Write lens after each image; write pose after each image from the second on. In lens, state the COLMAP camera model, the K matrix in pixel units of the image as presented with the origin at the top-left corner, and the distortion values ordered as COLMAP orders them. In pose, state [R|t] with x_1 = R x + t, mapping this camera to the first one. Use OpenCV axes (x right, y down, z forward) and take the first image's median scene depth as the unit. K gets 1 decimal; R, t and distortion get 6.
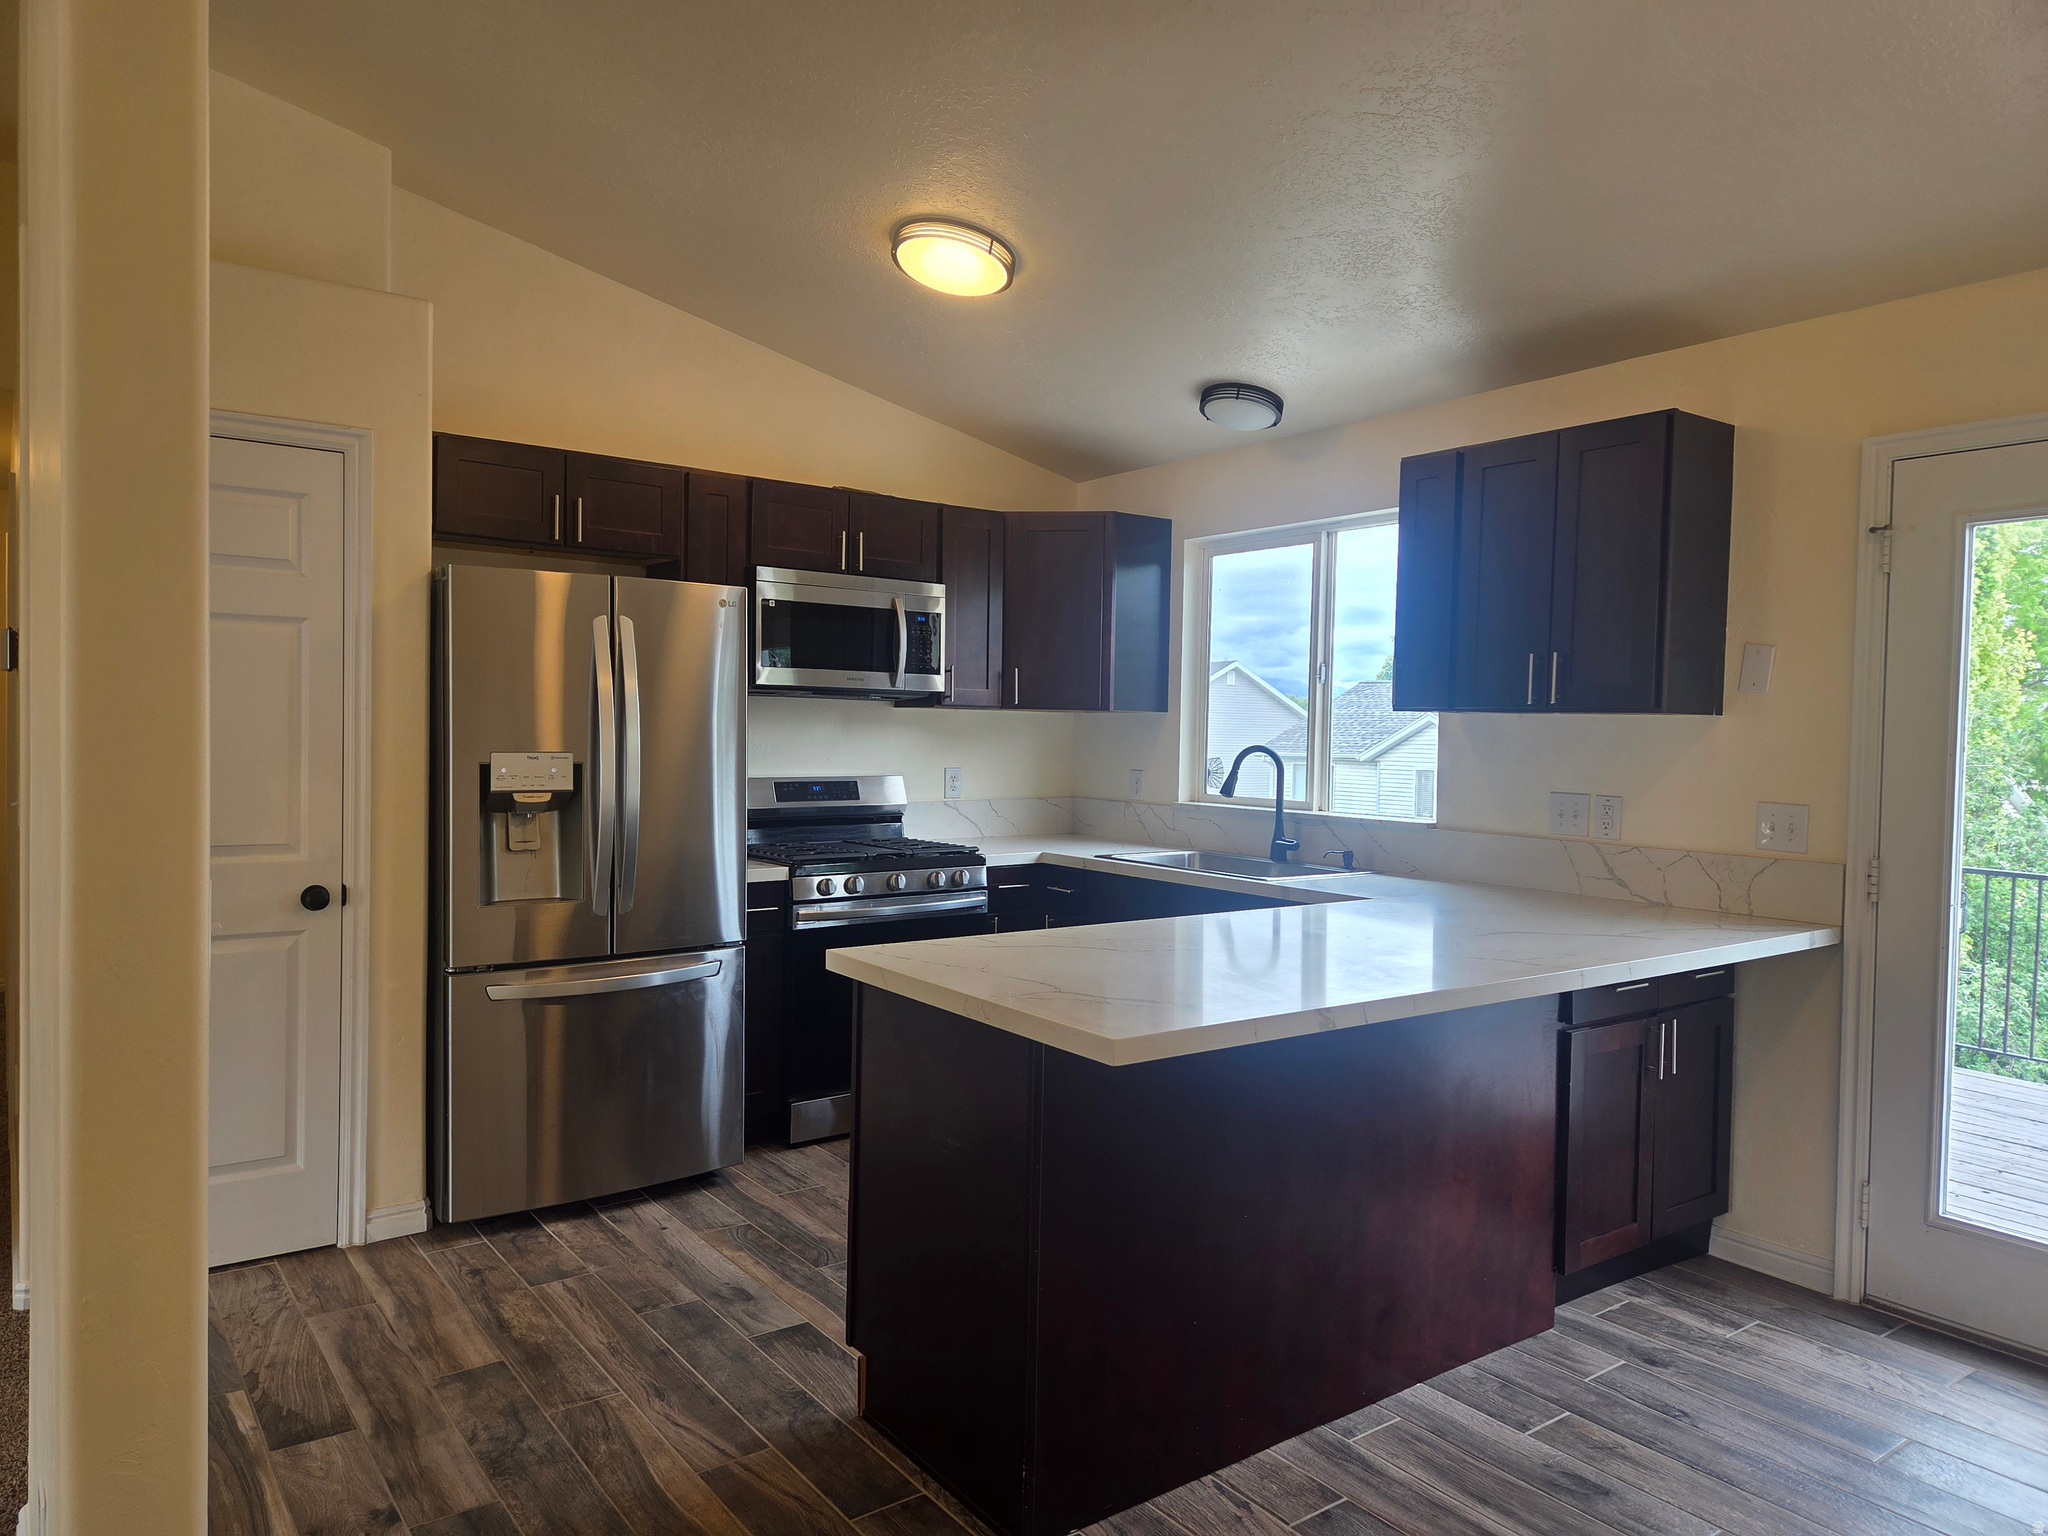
lens RADIAL K [[1369.2, 0, 1026.8], [0, 1369.2, 786.5], [0, 0, 1]] dist [0.062866, -0.081706]
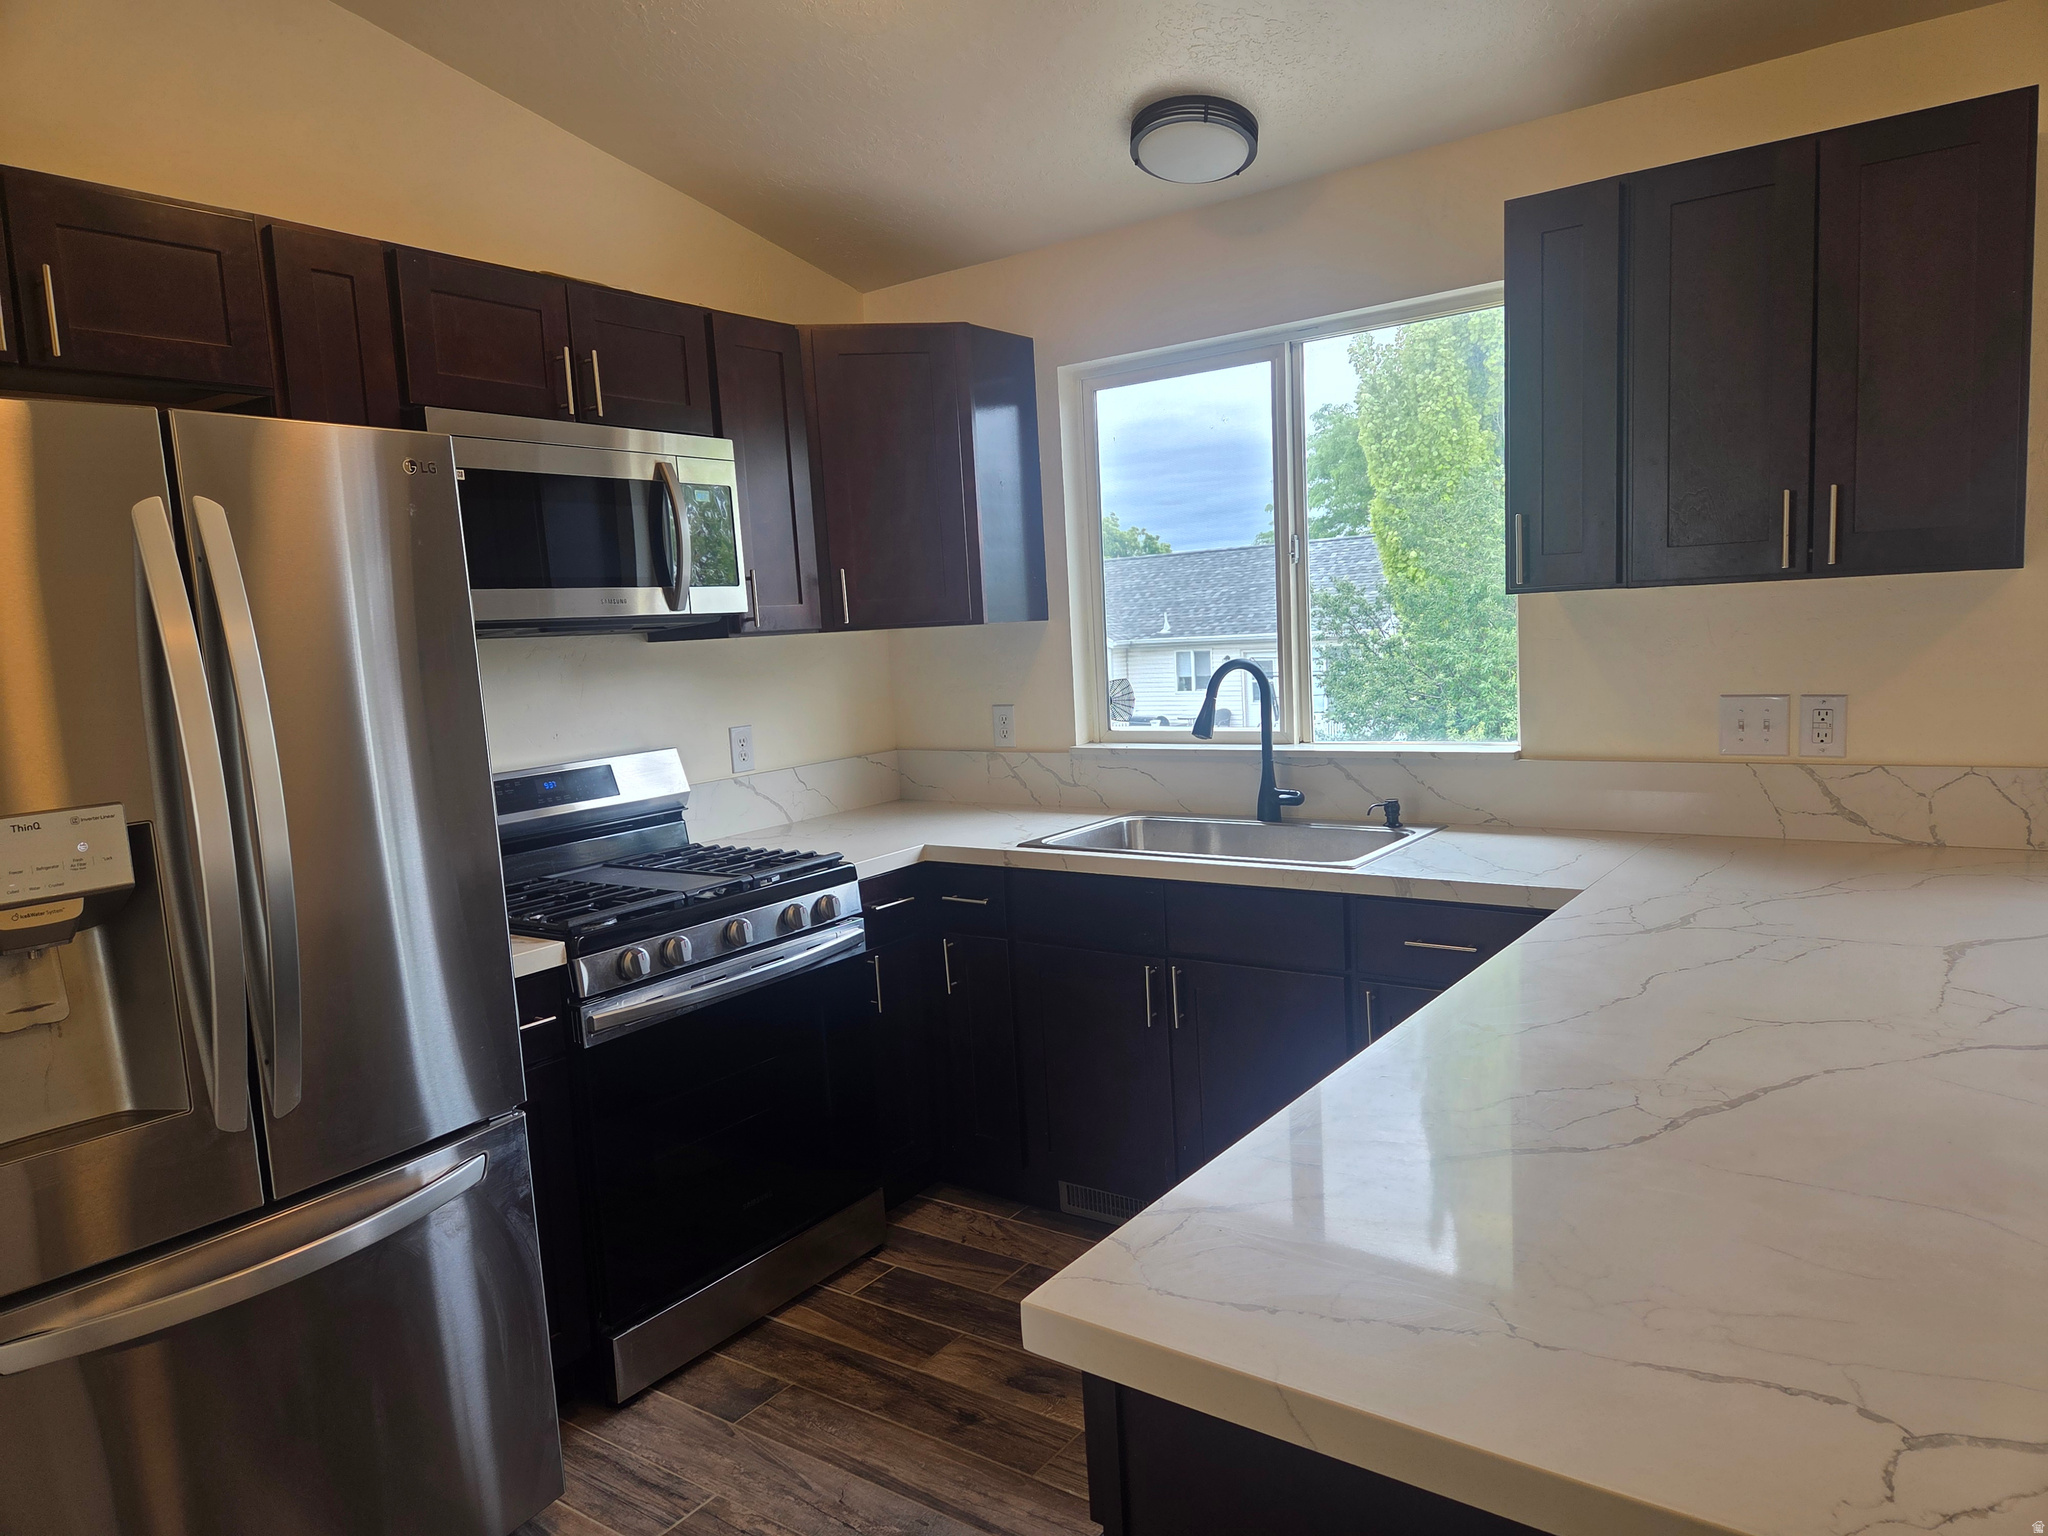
lens RADIAL K [[1369.2, 0, 1026.8], [0, 1369.2, 786.5], [0, 0, 1]] dist [0.062866, -0.081706]
pose [[0.948227, -0.107076, 0.299000, -0.142014], [0.085400, 0.992741, 0.084685, -0.033290], [-0.305897, -0.054766, 0.950488, 0.368870]]
